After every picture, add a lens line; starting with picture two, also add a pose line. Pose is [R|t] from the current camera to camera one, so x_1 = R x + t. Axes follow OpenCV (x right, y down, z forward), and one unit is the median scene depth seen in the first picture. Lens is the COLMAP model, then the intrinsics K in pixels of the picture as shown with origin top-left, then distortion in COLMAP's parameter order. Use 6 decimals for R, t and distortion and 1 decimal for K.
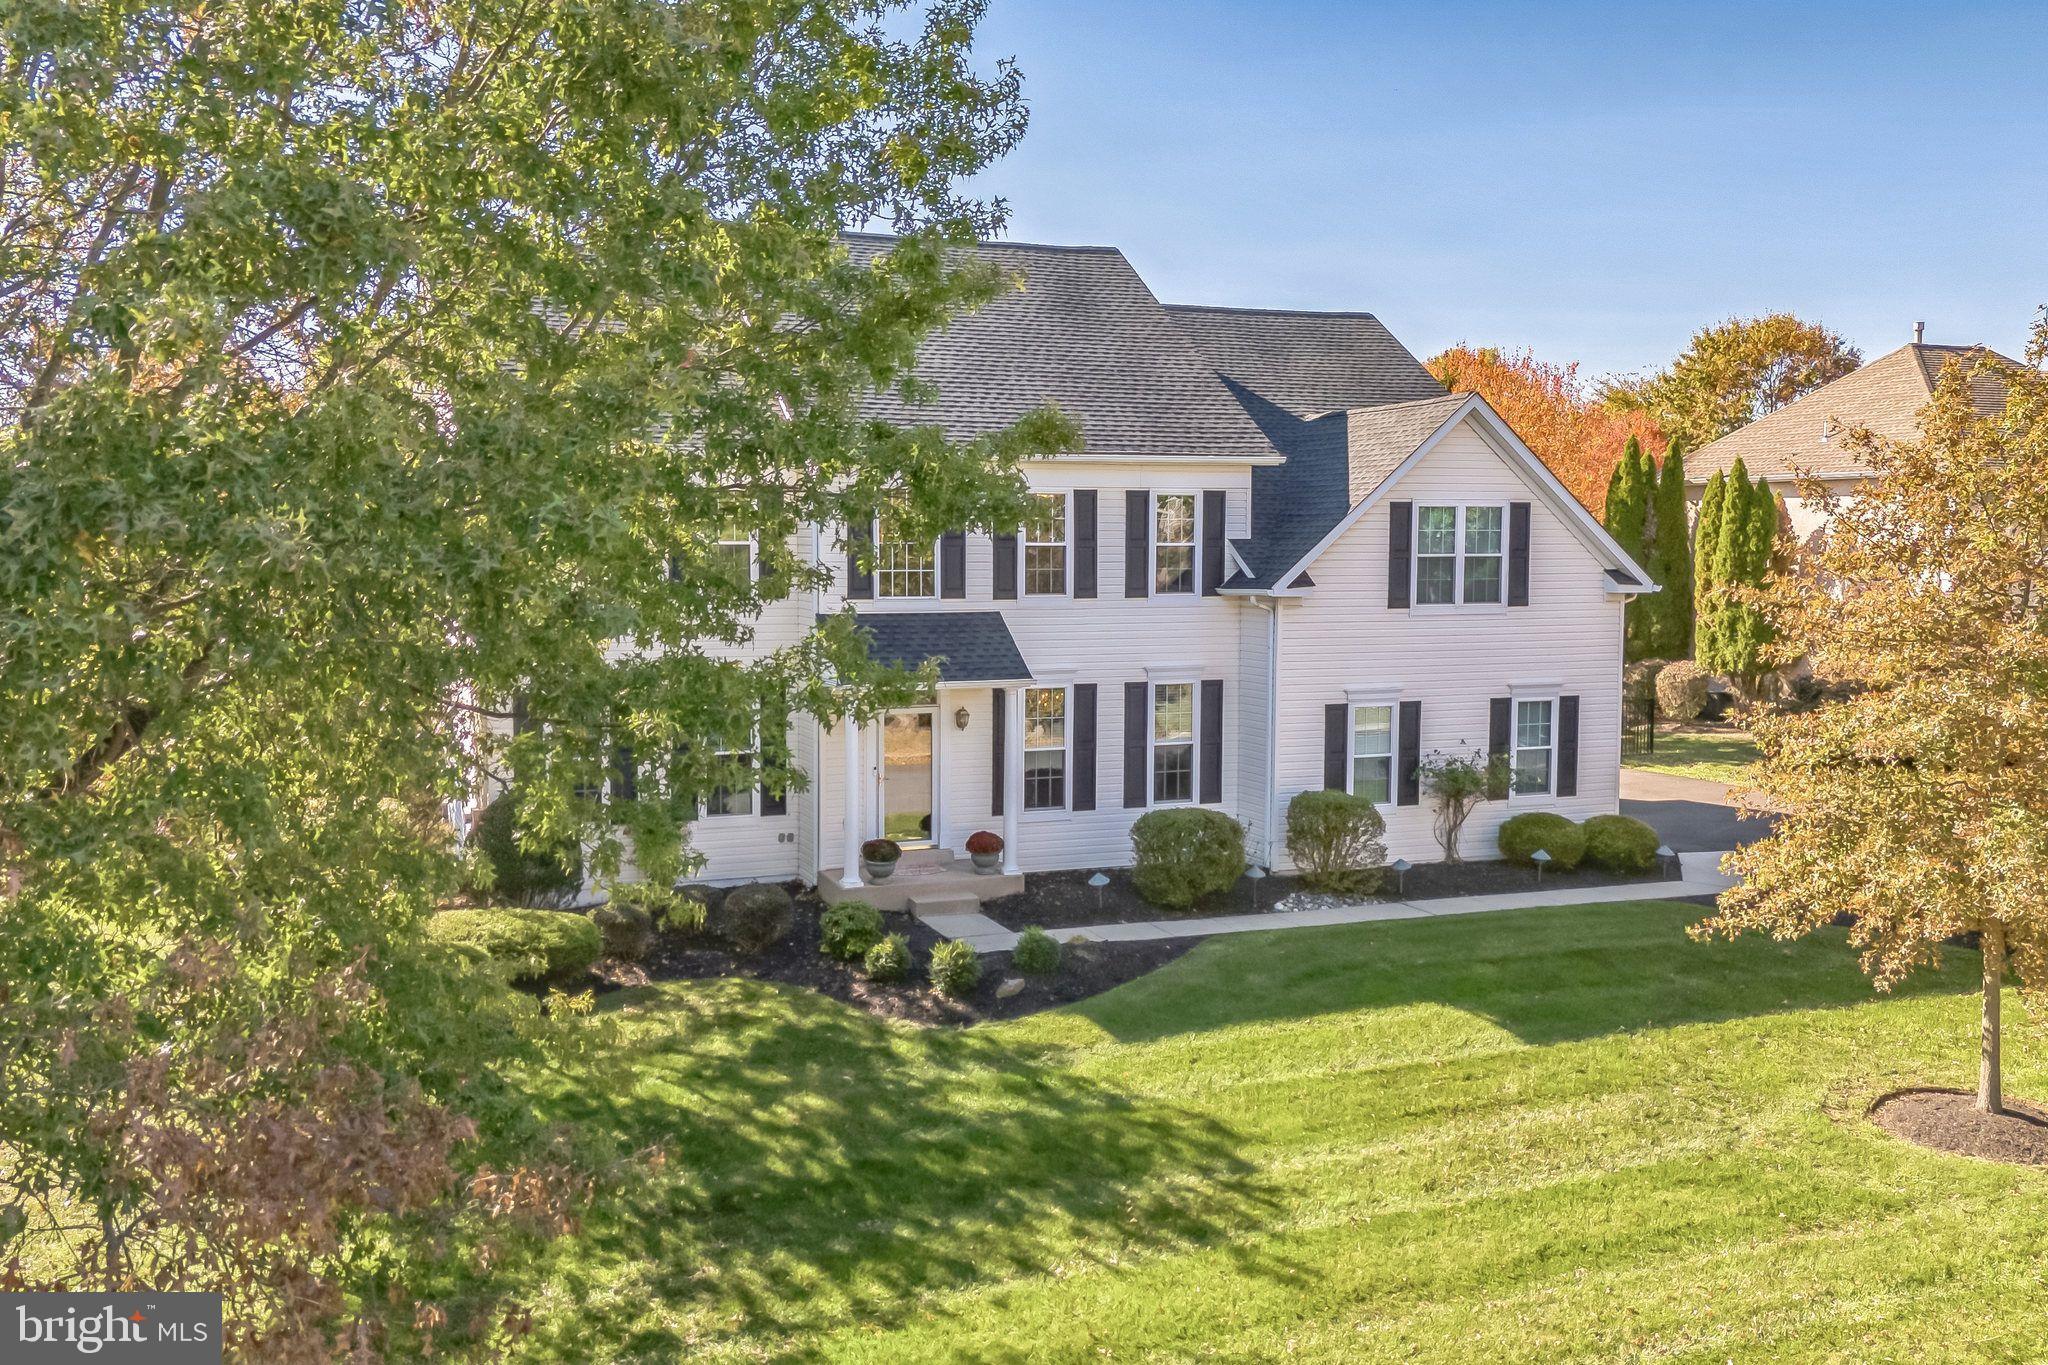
lens RADIAL K [[1763.1, 0, 1023.1], [0, 1763.1, 634.2], [0, 0, 1]] dist [-0.002920, -0.007256]
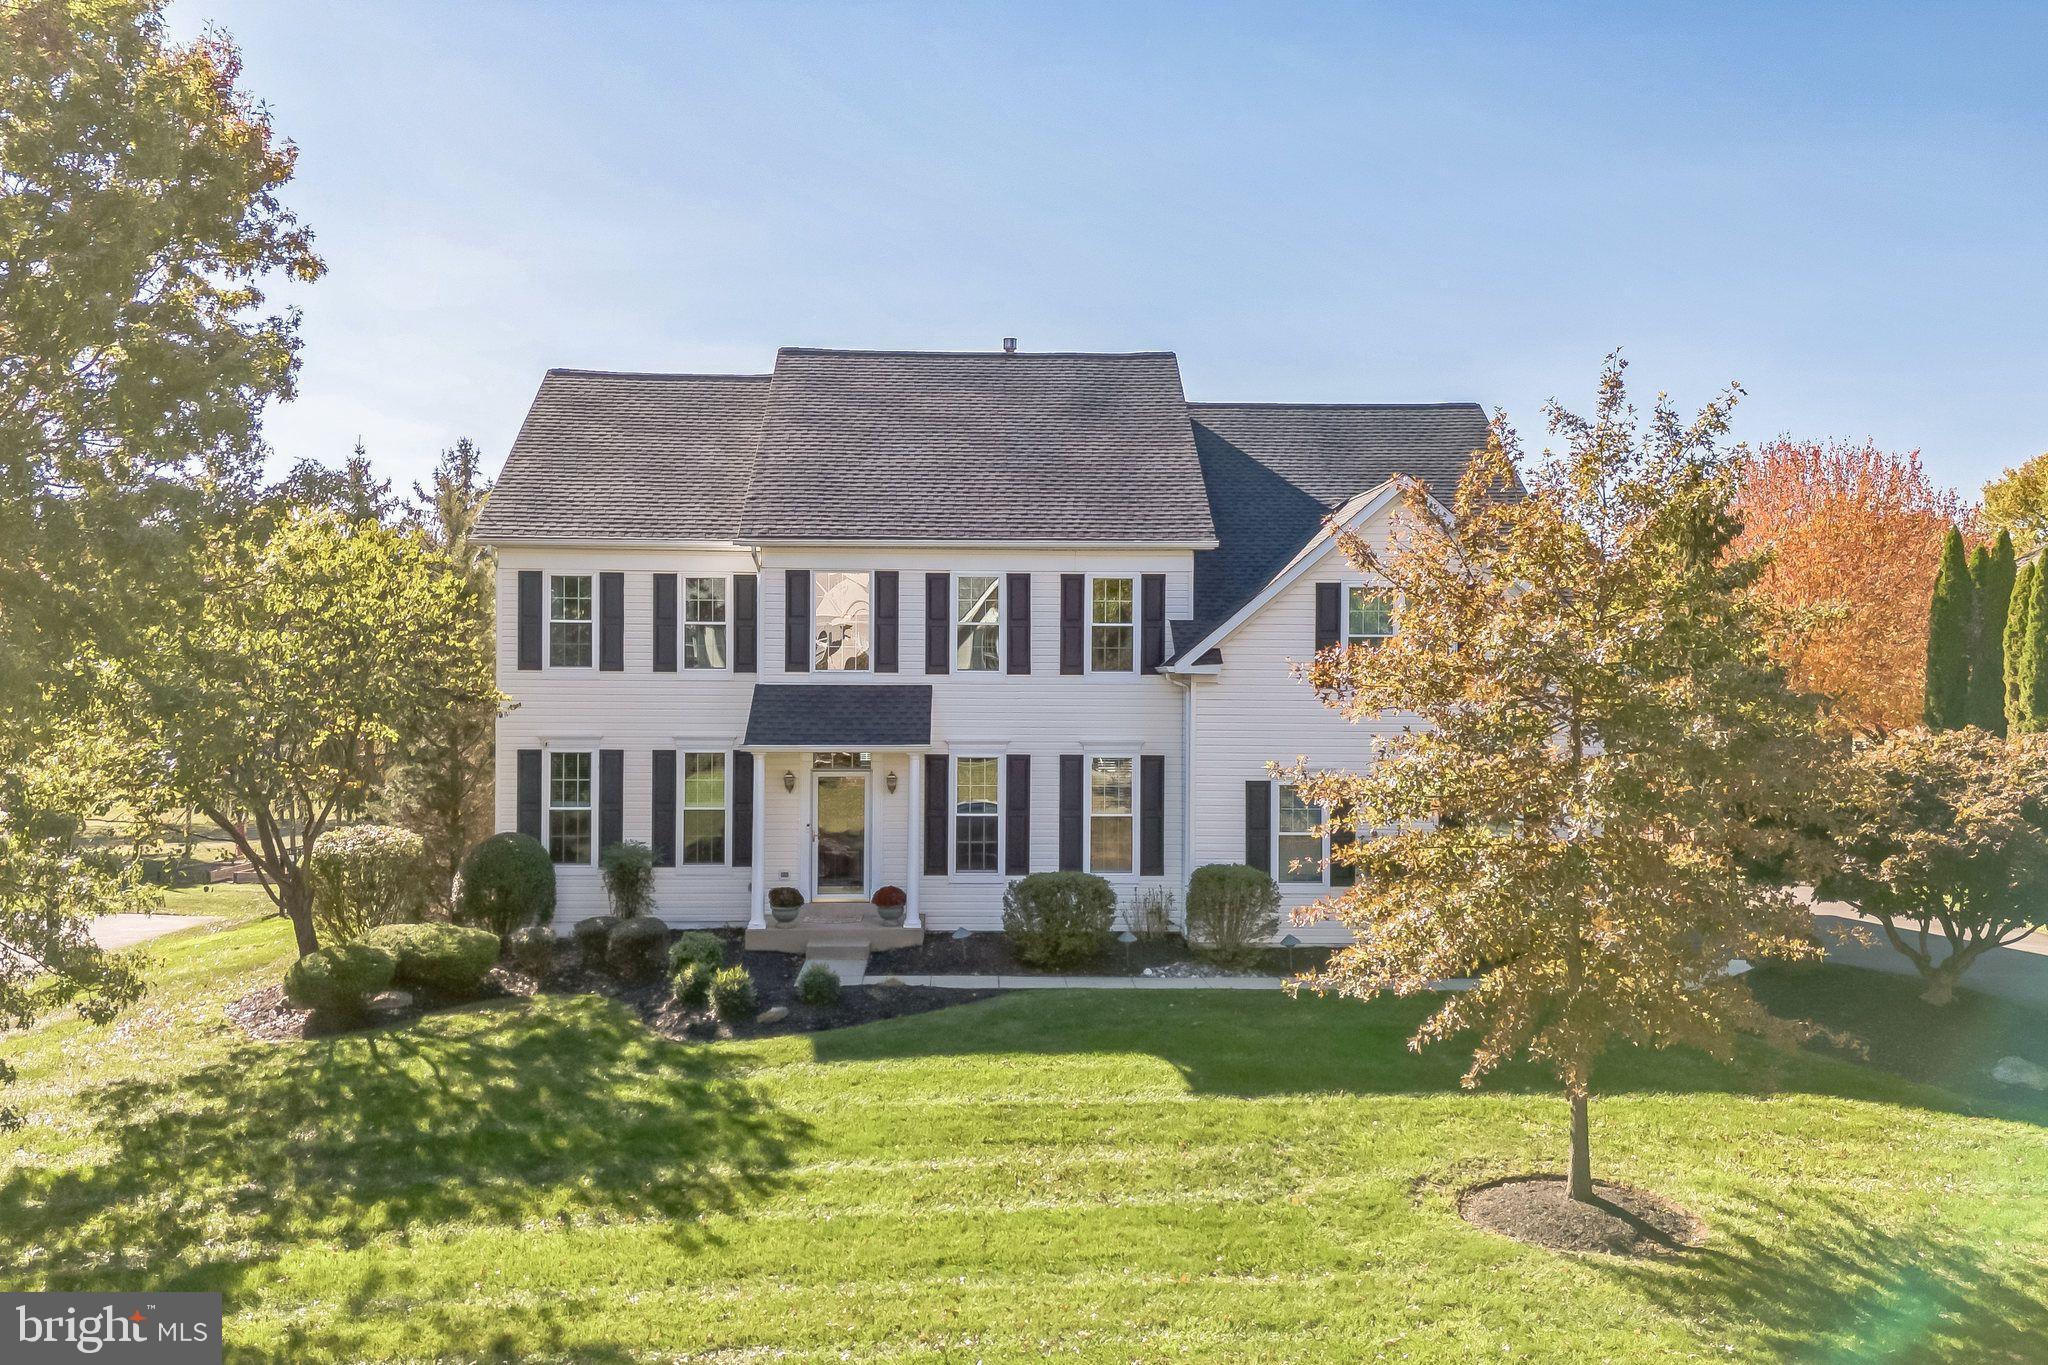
lens RADIAL K [[1762.6, 0, 1018.4], [0, 1762.6, 598.6], [0, 0, 1]] dist [0.020506, 0.013503]
pose [[0.944775, -0.008319, -0.327615, 0.519084], [-0.021531, 0.995942, -0.087382, 0.036680], [0.327013, 0.089610, 0.940762, -0.015274]]
